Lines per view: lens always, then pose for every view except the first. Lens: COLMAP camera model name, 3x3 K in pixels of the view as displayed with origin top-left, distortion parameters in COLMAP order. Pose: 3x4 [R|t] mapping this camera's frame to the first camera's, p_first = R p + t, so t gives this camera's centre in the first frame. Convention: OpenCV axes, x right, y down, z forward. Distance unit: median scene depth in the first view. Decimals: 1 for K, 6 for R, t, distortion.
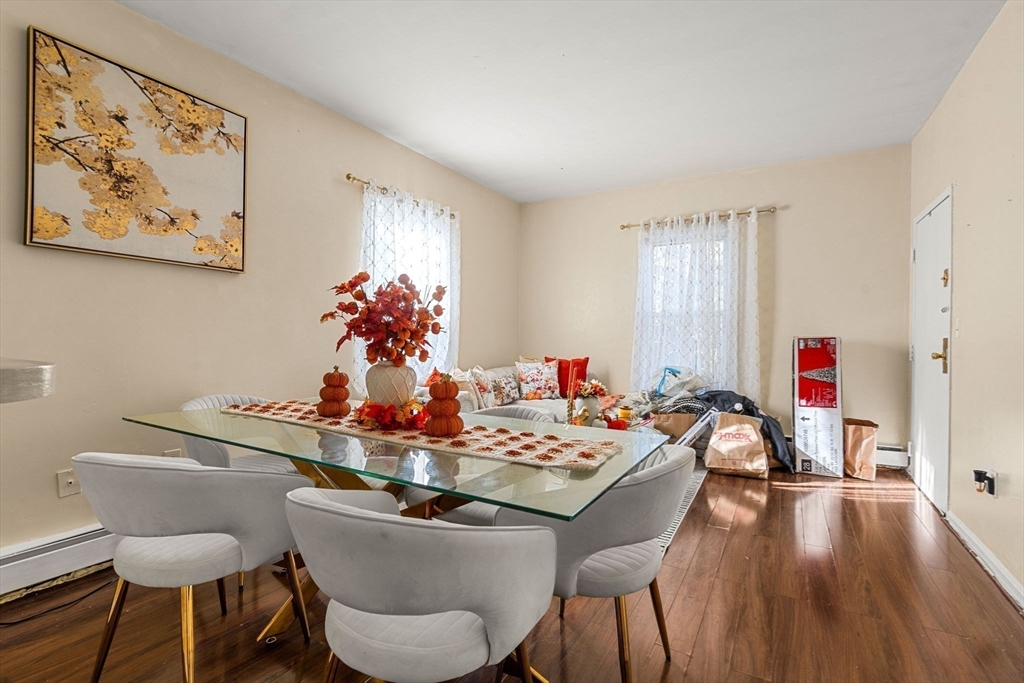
lens RADIAL K [[476.8, 0, 510.9], [0, 476.8, 338.1], [0, 0, 1]] dist [0.001937, -0.000321]
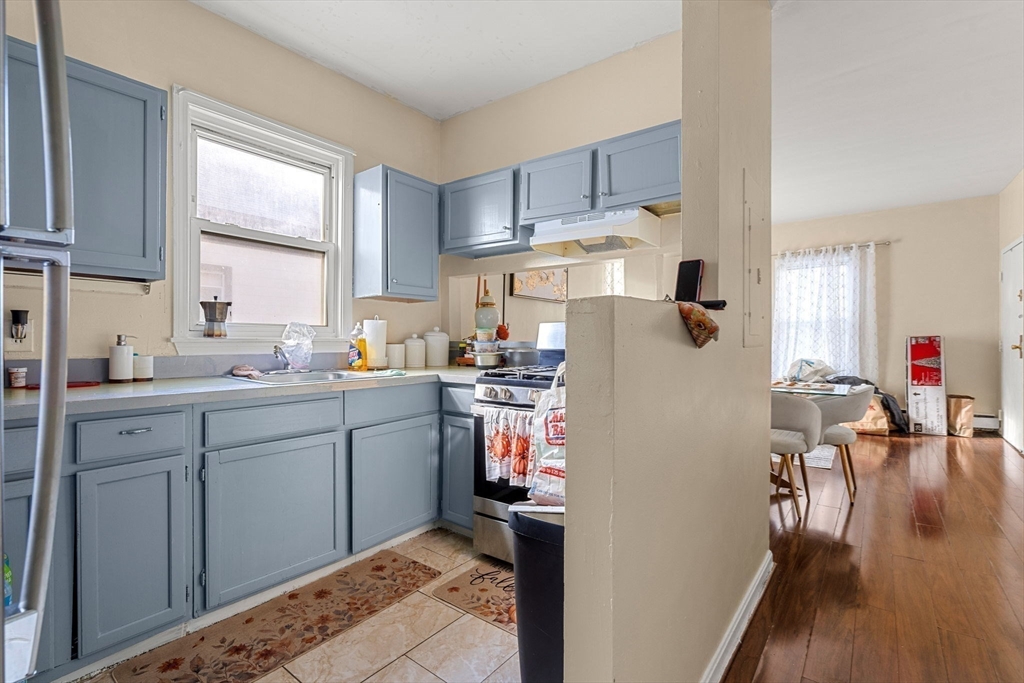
lens RADIAL K [[476.8, 0, 512.9], [0, 476.8, 341.5], [0, 0, 1]] dist [0.001937, -0.000321]
pose [[0.990709, -0.009438, -0.135668, -0.370170], [0.008987, 0.999952, -0.003942, 0.008734], [0.135699, 0.002686, 0.990746, -0.556209]]
